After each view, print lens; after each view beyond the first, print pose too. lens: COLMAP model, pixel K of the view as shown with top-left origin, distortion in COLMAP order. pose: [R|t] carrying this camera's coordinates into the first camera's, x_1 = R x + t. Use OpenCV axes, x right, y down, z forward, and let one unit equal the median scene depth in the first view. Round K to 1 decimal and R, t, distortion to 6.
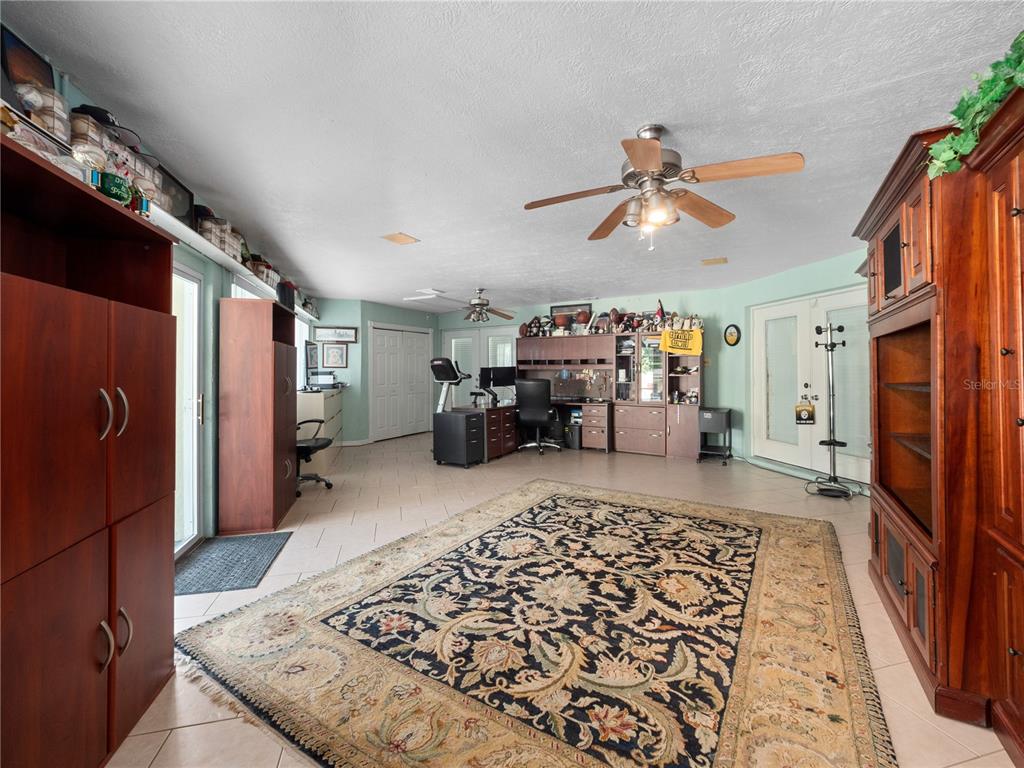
lens RADIAL K [[451.0, 0, 494.4], [0, 451.0, 365.6], [0, 0, 1]] dist [-0.001634, -0.000160]
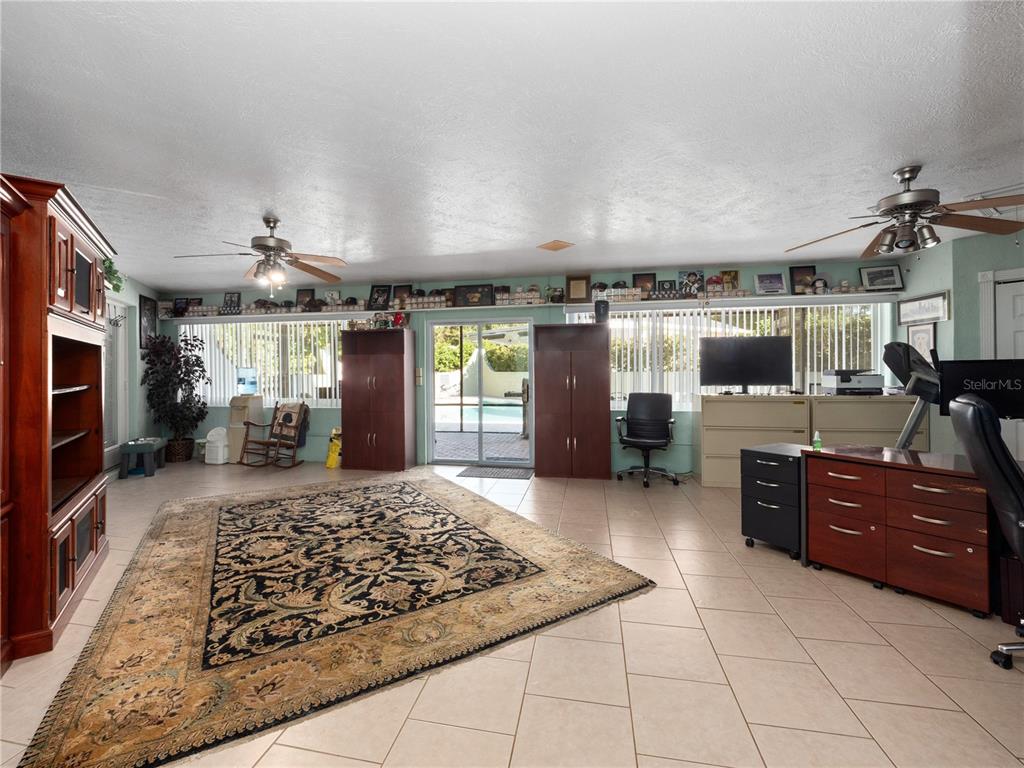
lens RADIAL K [[451.0, 0, 499.2], [0, 451.0, 369.6], [0, 0, 1]] dist [-0.001634, -0.000160]
pose [[-0.435627, 0.002447, -0.900124, 1.080147], [0.013857, 0.999896, -0.003988, 0.015670], [0.900021, -0.014210, -0.435616, 1.822958]]
